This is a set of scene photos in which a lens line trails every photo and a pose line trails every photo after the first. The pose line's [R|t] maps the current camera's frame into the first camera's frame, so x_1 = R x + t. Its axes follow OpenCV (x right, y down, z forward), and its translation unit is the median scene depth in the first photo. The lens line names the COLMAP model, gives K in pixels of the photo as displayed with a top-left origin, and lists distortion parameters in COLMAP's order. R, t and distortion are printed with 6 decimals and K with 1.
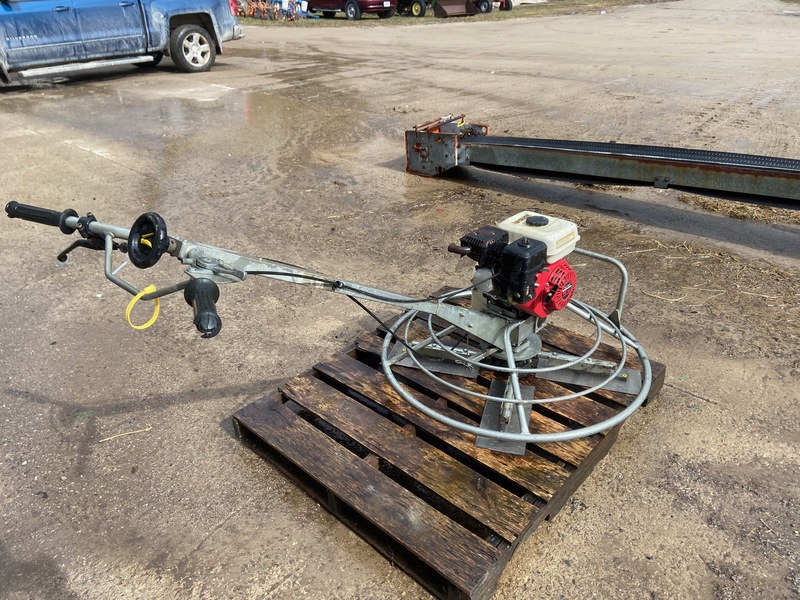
lens RADIAL K [[600.7, 0, 400.2], [0, 600.7, 298.1], [0, 0, 1]] dist [0.101505, -0.112844]
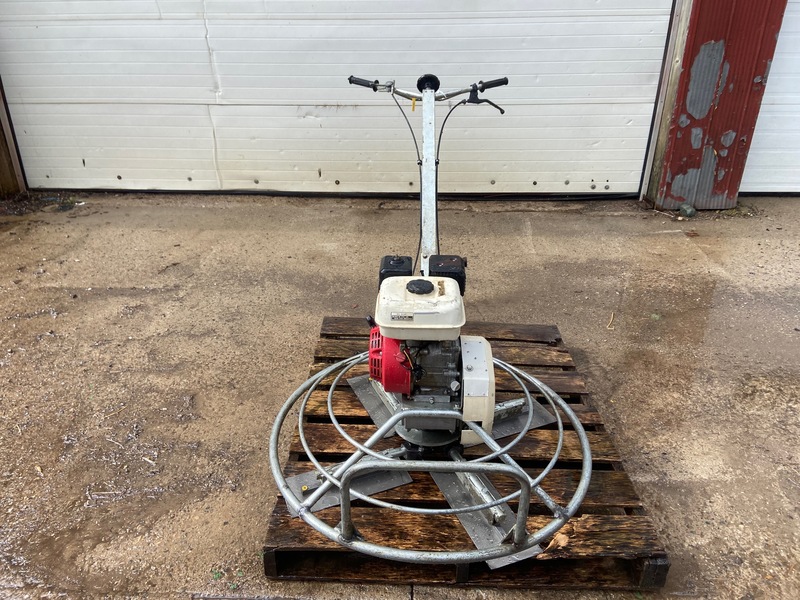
lens RADIAL K [[600.7, 0, 401.9], [0, 600.7, 299.8], [0, 0, 1]] dist [0.101505, -0.112844]
pose [[-0.750401, 0.316183, -0.580454, 0.766335], [-0.310204, 0.606993, 0.731665, -0.743262], [0.583671, 0.729101, -0.357407, 1.377889]]
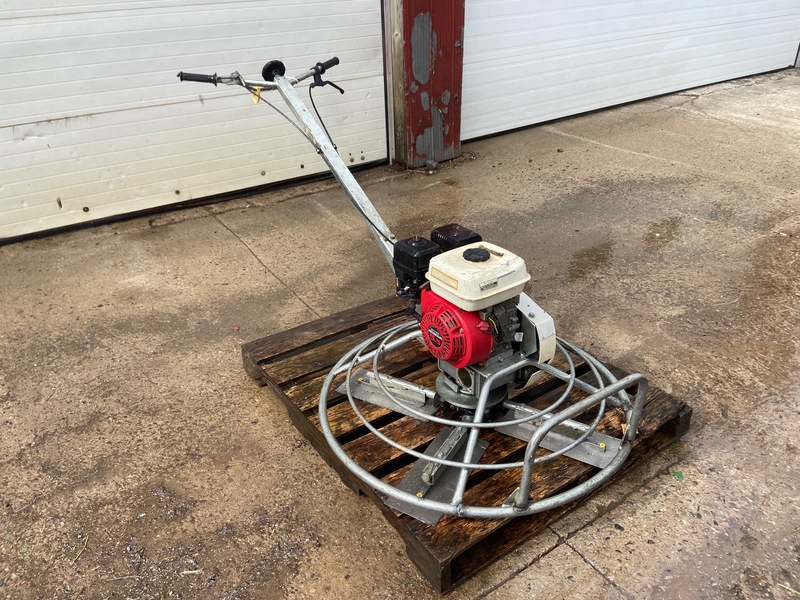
lens RADIAL K [[600.7, 0, 397.2], [0, 600.7, 298.1], [0, 0, 1]] dist [0.101505, -0.112844]
pose [[-0.218494, 0.484641, -0.846985, 1.040719], [-0.442709, 0.724267, 0.528627, -0.502486], [0.869638, 0.490469, 0.056307, 0.954929]]
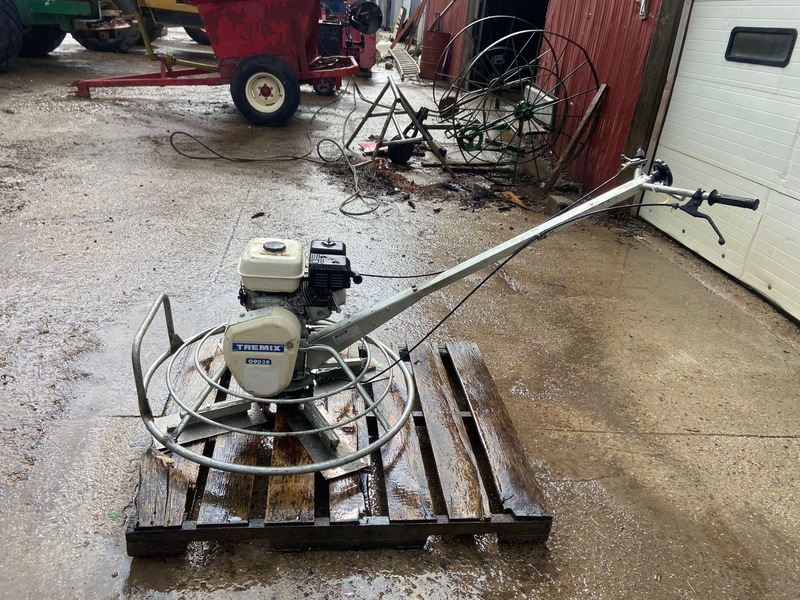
lens RADIAL K [[600.7, 0, 405.0], [0, 600.7, 303.5], [0, 0, 1]] dist [0.101505, -0.112844]
pose [[-0.765188, -0.329832, 0.552900, -0.559477], [0.233954, 0.657632, 0.716091, -0.782709], [-0.599794, 0.677297, -0.426047, 1.457668]]
